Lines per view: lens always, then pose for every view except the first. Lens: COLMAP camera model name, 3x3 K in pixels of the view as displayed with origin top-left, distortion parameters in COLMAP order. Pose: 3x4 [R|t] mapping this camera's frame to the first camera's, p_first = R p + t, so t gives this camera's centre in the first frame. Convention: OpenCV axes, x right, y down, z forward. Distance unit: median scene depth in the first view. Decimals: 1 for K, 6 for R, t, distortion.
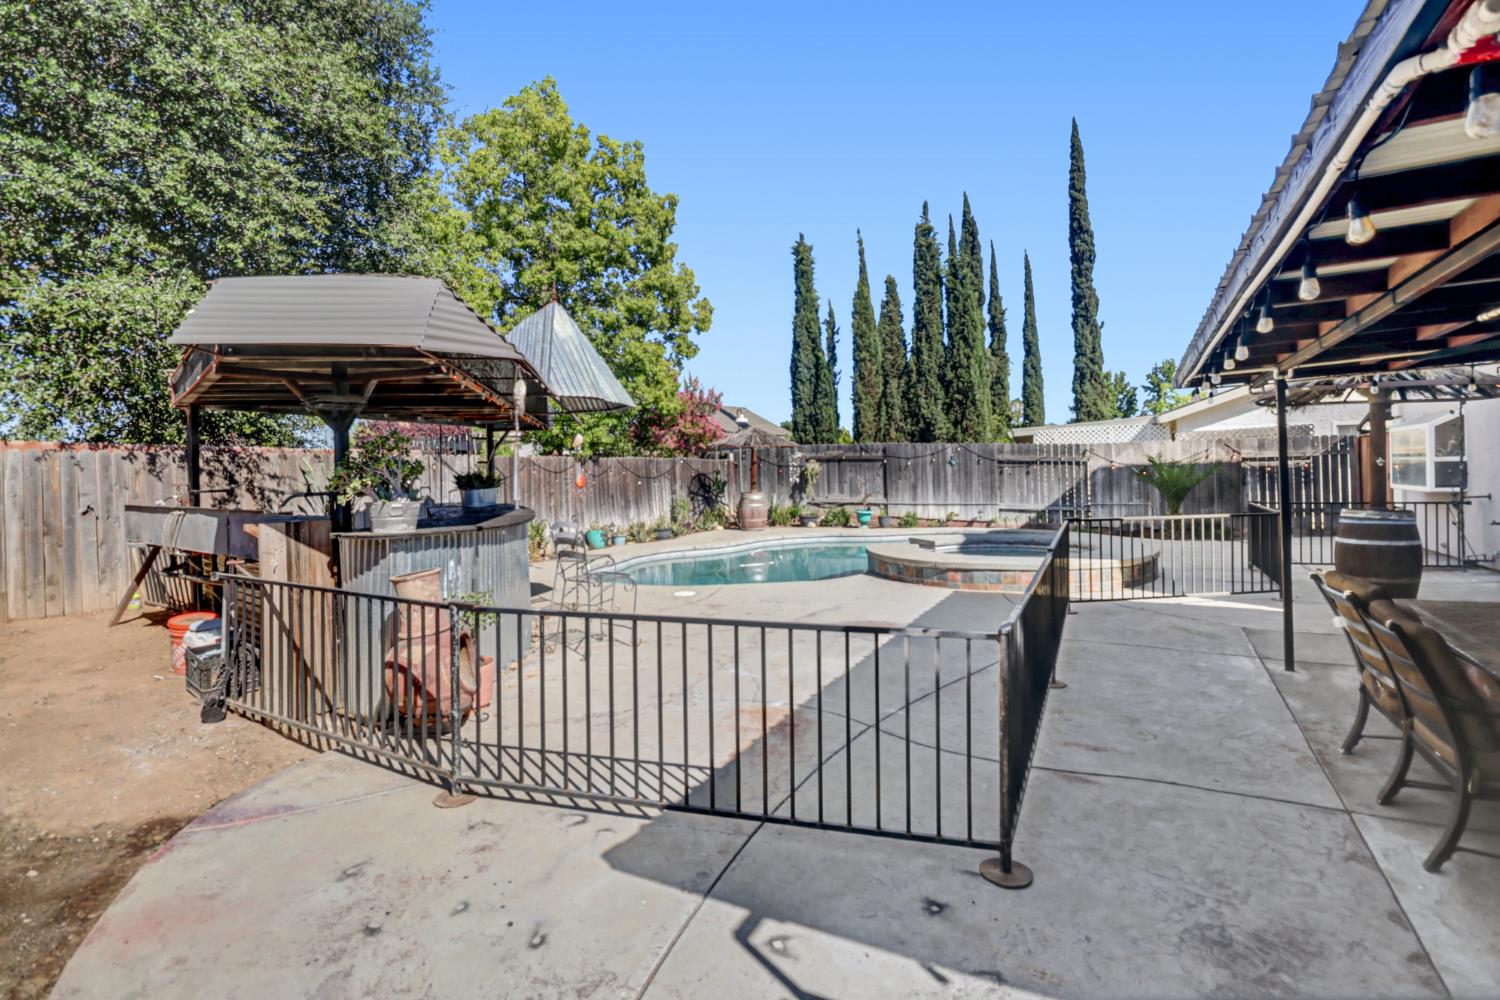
lens RADIAL K [[697.3, 0, 781.0], [0, 697.3, 477.2], [0, 0, 1]] dist [0.005076, -0.006695]
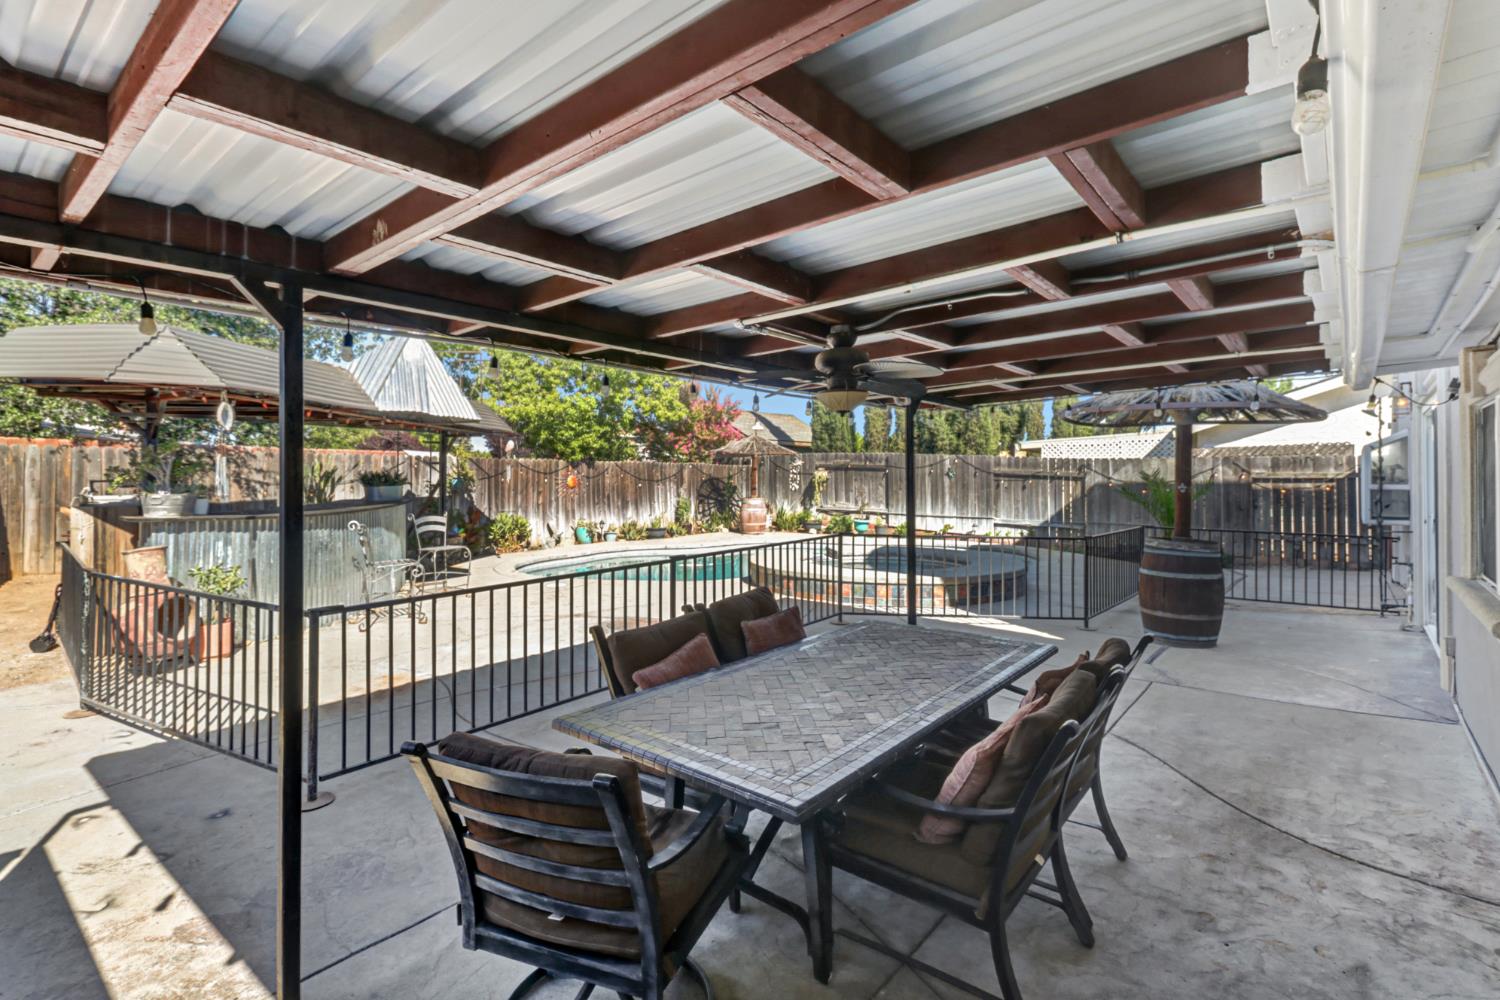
lens RADIAL K [[697.3, 0, 790.6], [0, 697.3, 485.8], [0, 0, 1]] dist [0.005076, -0.006695]
pose [[0.979223, 0.031984, -0.200249, 0.248596], [-0.030705, 0.999483, 0.009489, -0.008324], [0.200449, -0.003143, 0.979699, -0.011643]]
